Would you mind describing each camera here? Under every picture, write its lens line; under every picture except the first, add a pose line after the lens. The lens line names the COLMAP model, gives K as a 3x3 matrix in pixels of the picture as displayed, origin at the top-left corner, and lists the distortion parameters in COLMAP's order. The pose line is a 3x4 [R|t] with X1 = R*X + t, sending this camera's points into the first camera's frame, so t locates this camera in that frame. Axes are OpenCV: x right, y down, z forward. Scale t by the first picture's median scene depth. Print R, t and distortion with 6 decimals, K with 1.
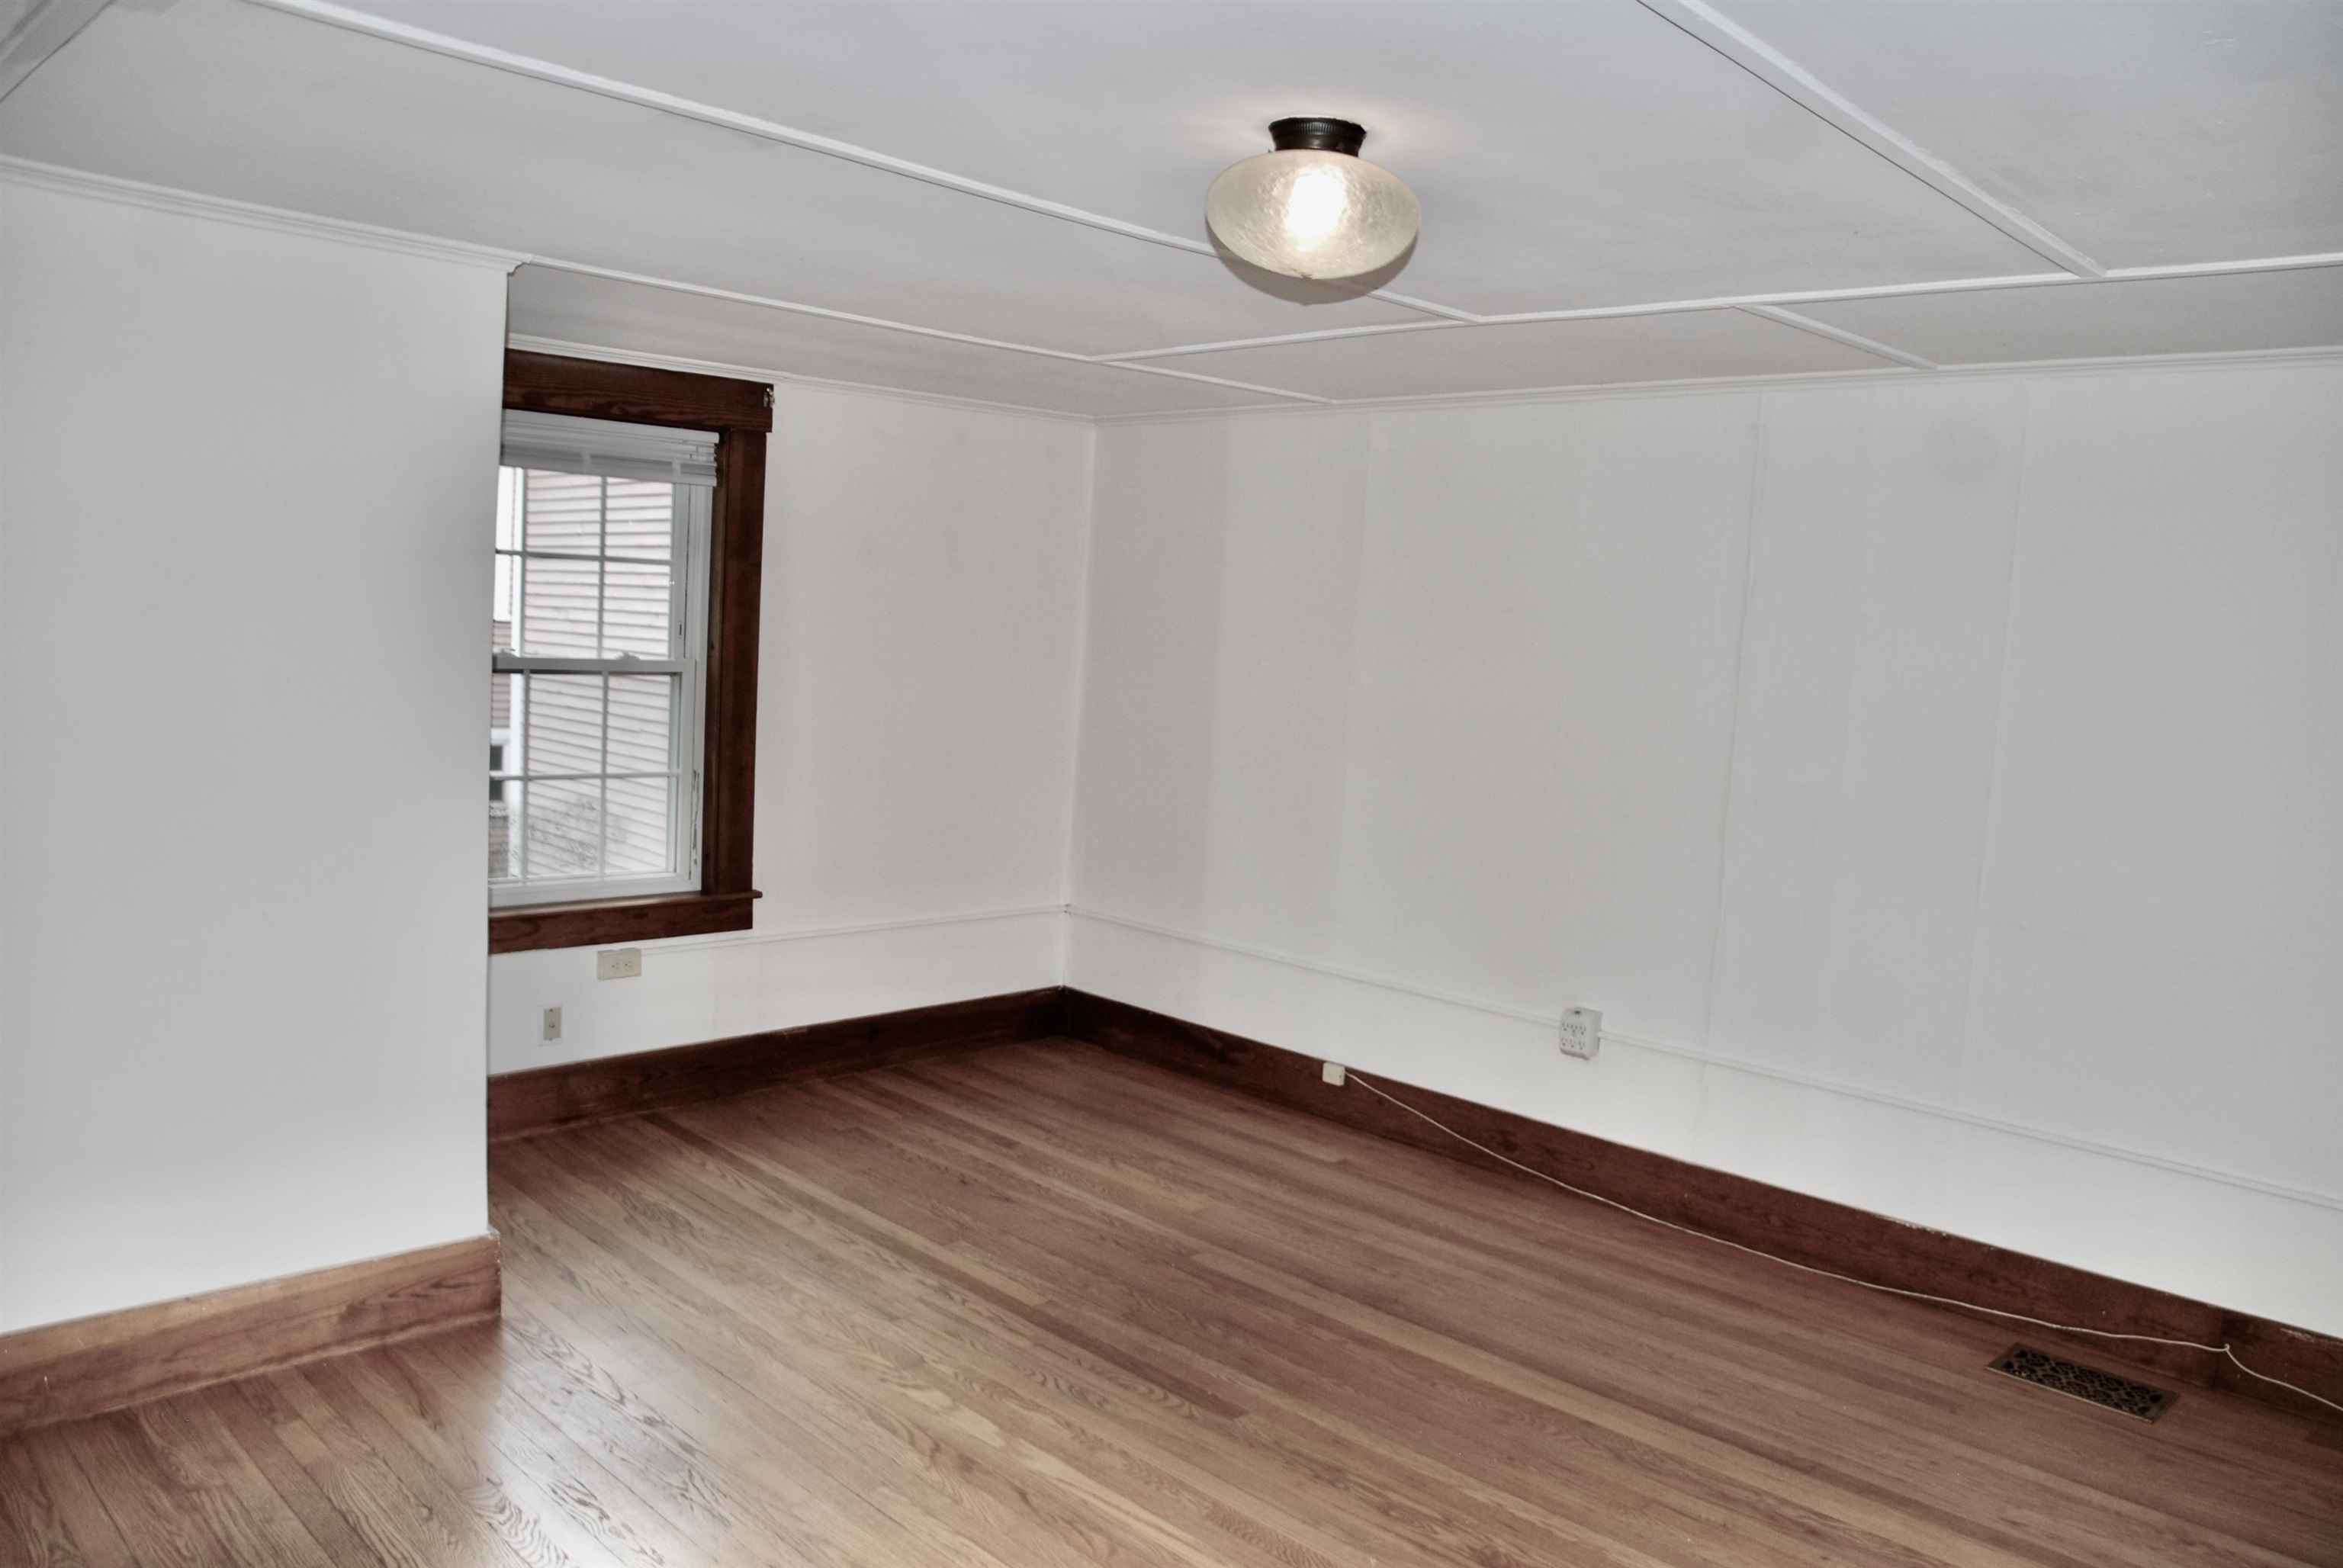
lens RADIAL K [[1727.6, 0, 1172.5], [0, 1727.6, 770.8], [0, 0, 1]] dist [-0.075666, 0.007938]
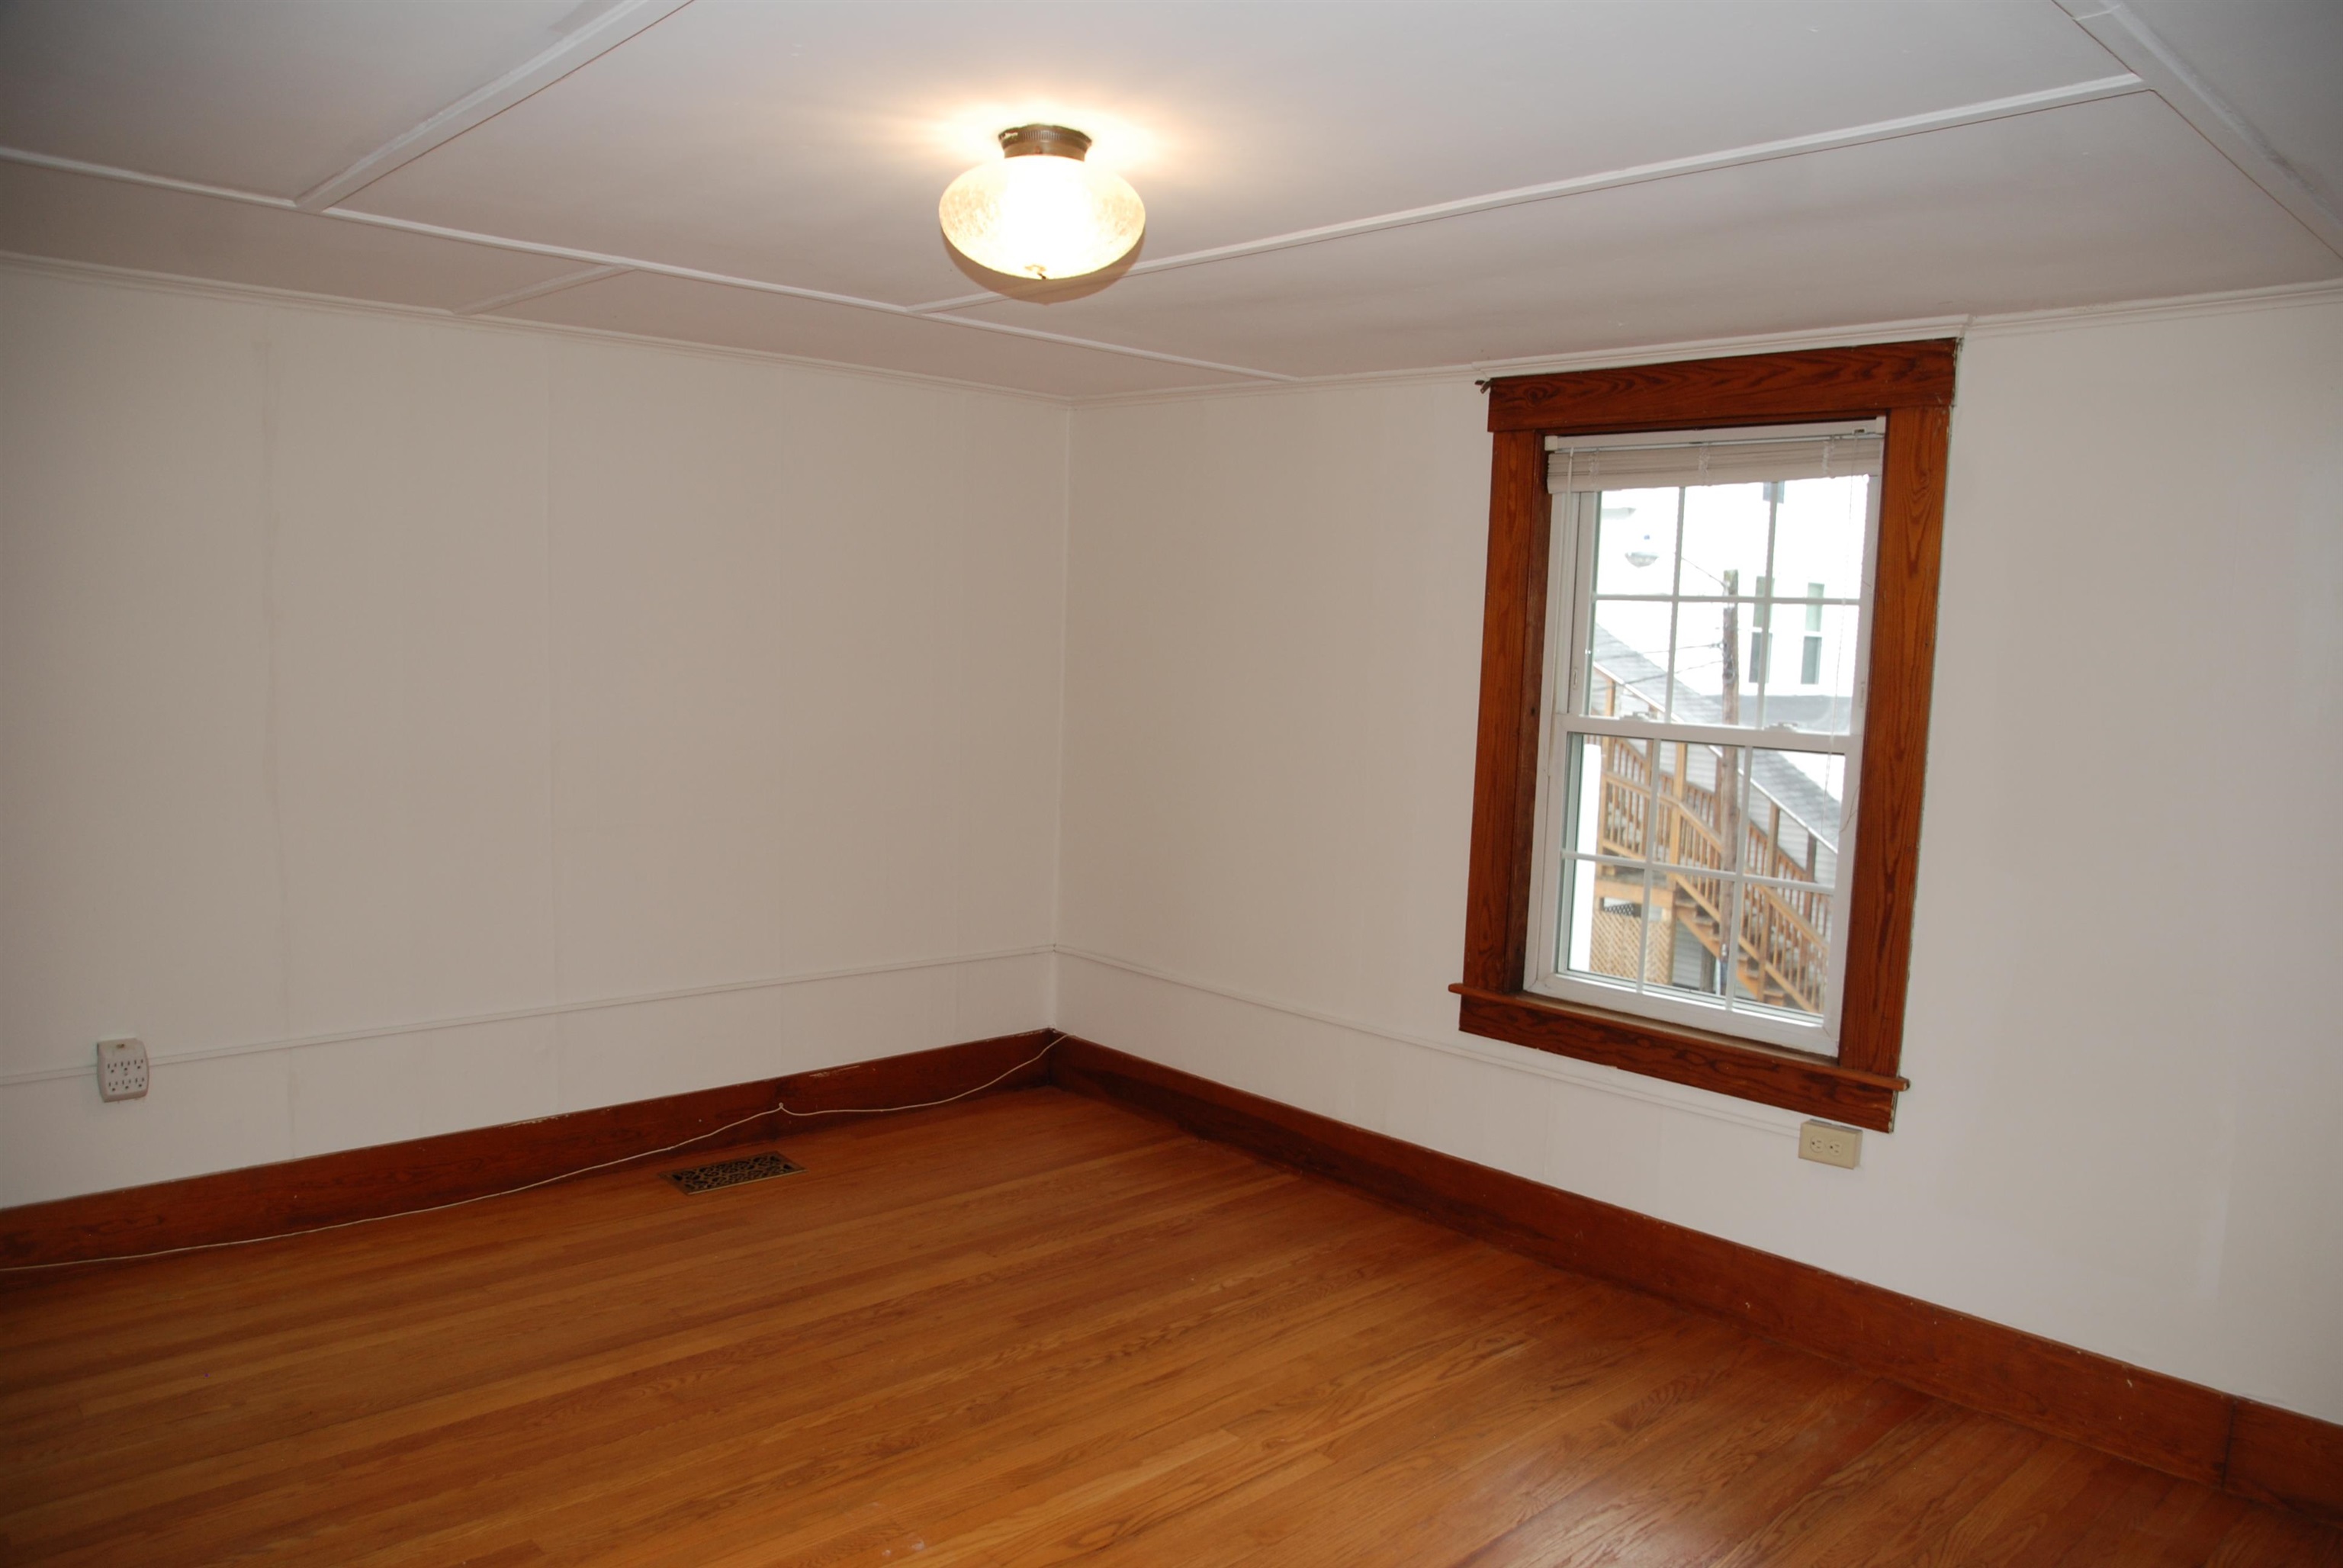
lens RADIAL K [[1727.6, 0, 1170.6], [0, 1727.6, 797.6], [0, 0, 1]] dist [-0.075666, 0.007938]
pose [[0.040427, -0.150837, 0.987732, -0.652429], [0.064220, 0.986888, 0.148079, -0.077322], [-0.997117, 0.057446, 0.049584, 0.588432]]
